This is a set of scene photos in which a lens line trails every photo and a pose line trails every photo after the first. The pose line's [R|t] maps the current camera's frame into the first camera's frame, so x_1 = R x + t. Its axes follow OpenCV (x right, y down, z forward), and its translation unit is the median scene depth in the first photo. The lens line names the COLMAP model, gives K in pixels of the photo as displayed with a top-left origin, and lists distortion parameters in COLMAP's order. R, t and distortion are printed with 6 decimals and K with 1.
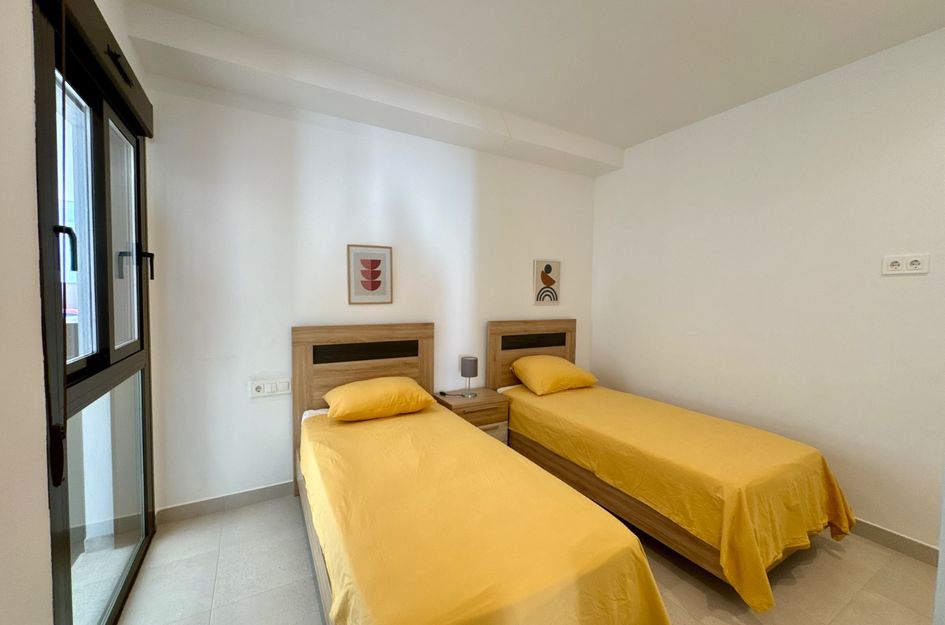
lens RADIAL K [[376.8, 0, 471.4], [0, 376.8, 307.9], [0, 0, 1]] dist [-0.003503, 0.000446]
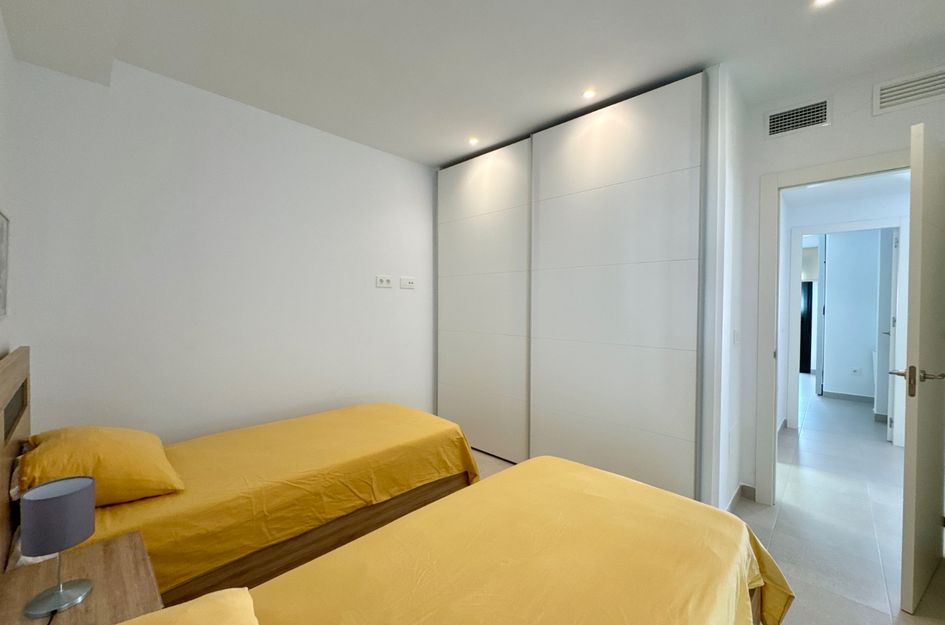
lens RADIAL K [[376.8, 0, 471.9], [0, 376.8, 310.6], [0, 0, 1]] dist [-0.003503, 0.000446]
pose [[-0.272336, -0.024476, 0.961891, -0.508527], [0.030111, 0.998970, 0.033944, -0.024758], [-0.961731, 0.038207, -0.271318, 0.902044]]
